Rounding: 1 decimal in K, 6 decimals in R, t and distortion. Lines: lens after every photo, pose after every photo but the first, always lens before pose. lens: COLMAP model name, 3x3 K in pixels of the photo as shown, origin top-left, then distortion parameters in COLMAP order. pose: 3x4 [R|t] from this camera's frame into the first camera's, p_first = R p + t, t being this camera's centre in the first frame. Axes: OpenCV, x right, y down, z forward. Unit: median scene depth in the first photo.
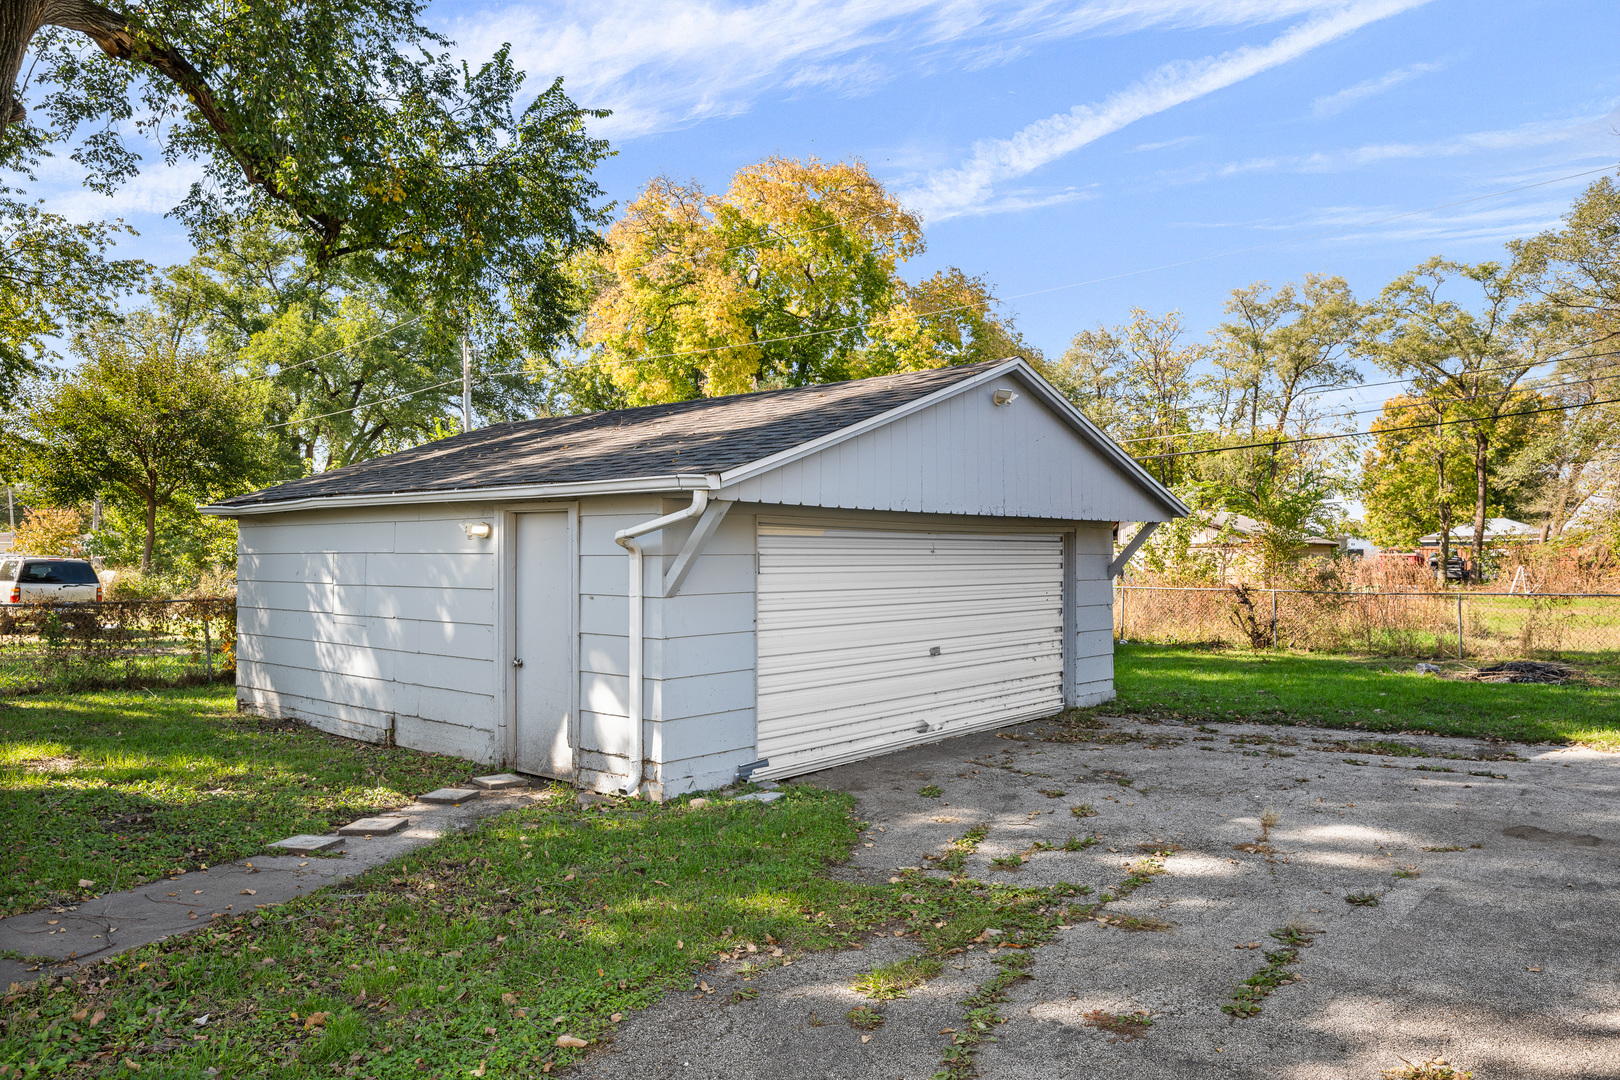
lens RADIAL K [[1142.3, 0, 810.0], [0, 1142.3, 540.0], [0, 0, 1]] dist [0.003166, -0.000859]
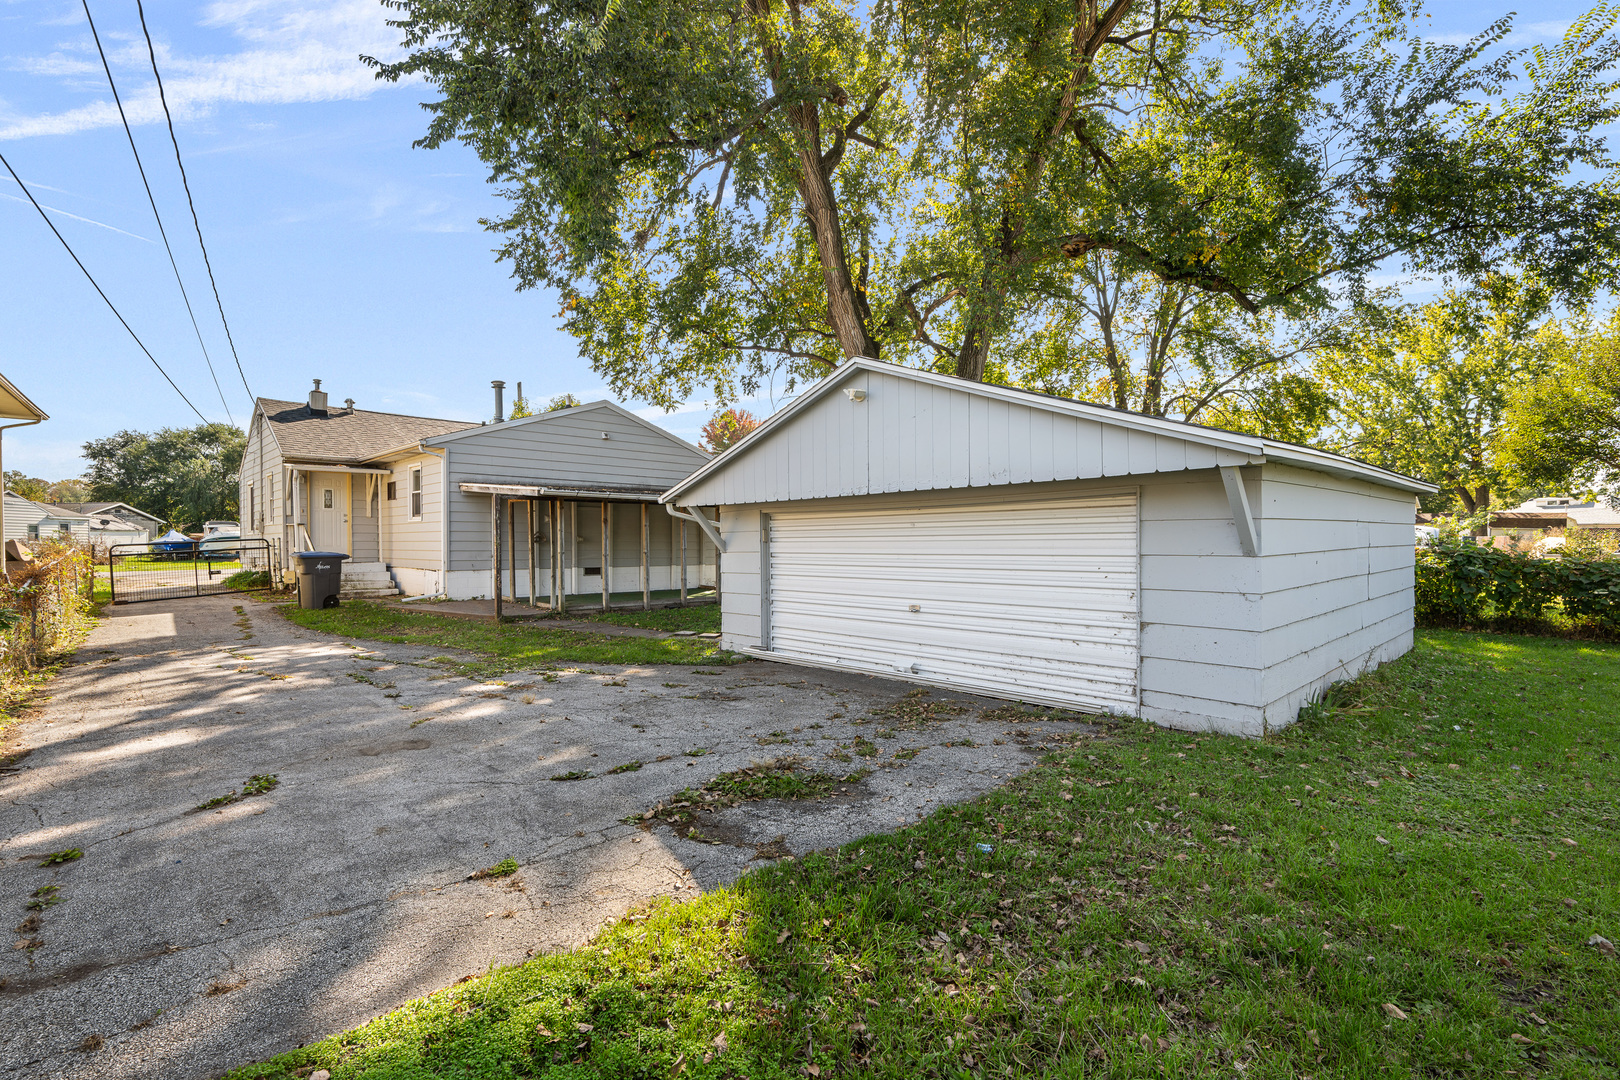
lens RADIAL K [[745.8, 0, 811.1], [0, 745.8, 560.0], [0, 0, 1]] dist [-0.000579, 0.000115]
pose [[-0.101548, 0.034147, -0.994244, 0.169410], [0.027881, 0.999116, 0.031467, 0.003814], [0.994440, -0.024525, -0.102410, 0.187129]]
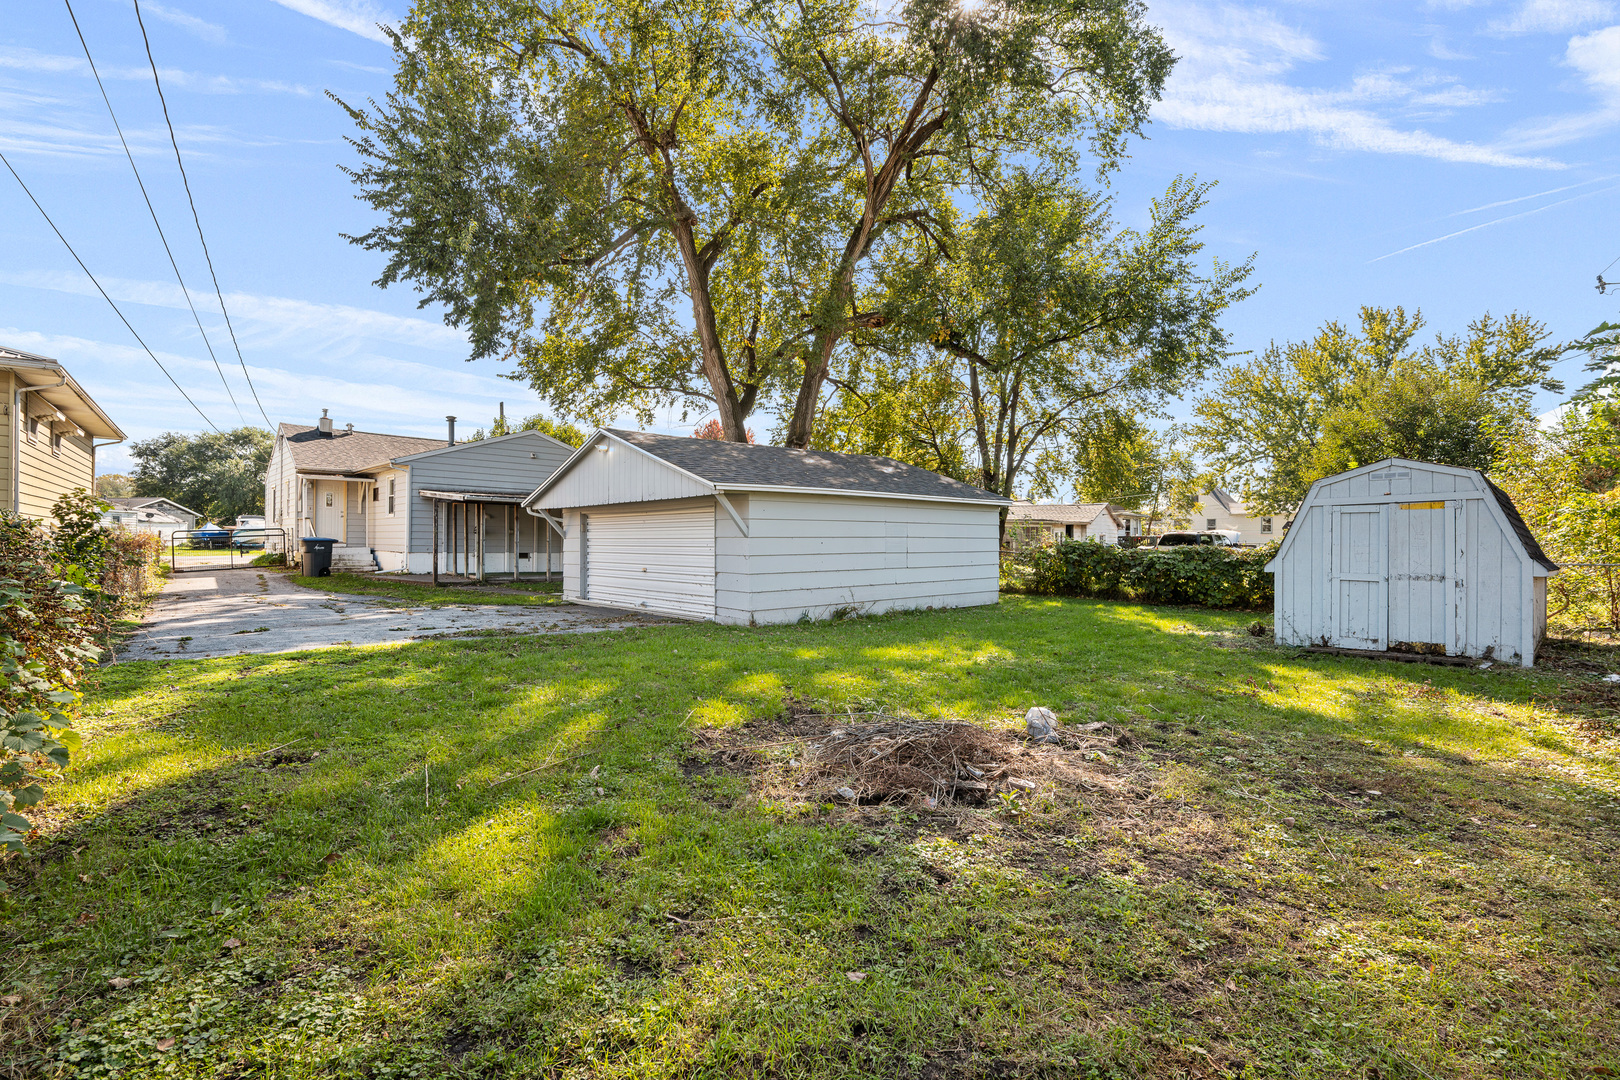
lens RADIAL K [[732.6, 0, 814.1], [0, 732.6, 546.6], [0, 0, 1]] dist [0.002218, 0.000995]
pose [[-0.117385, 0.015209, -0.992970, 0.265714], [0.016867, 0.999769, 0.013319, 0.008406], [0.992943, -0.015185, -0.117615, 0.282172]]
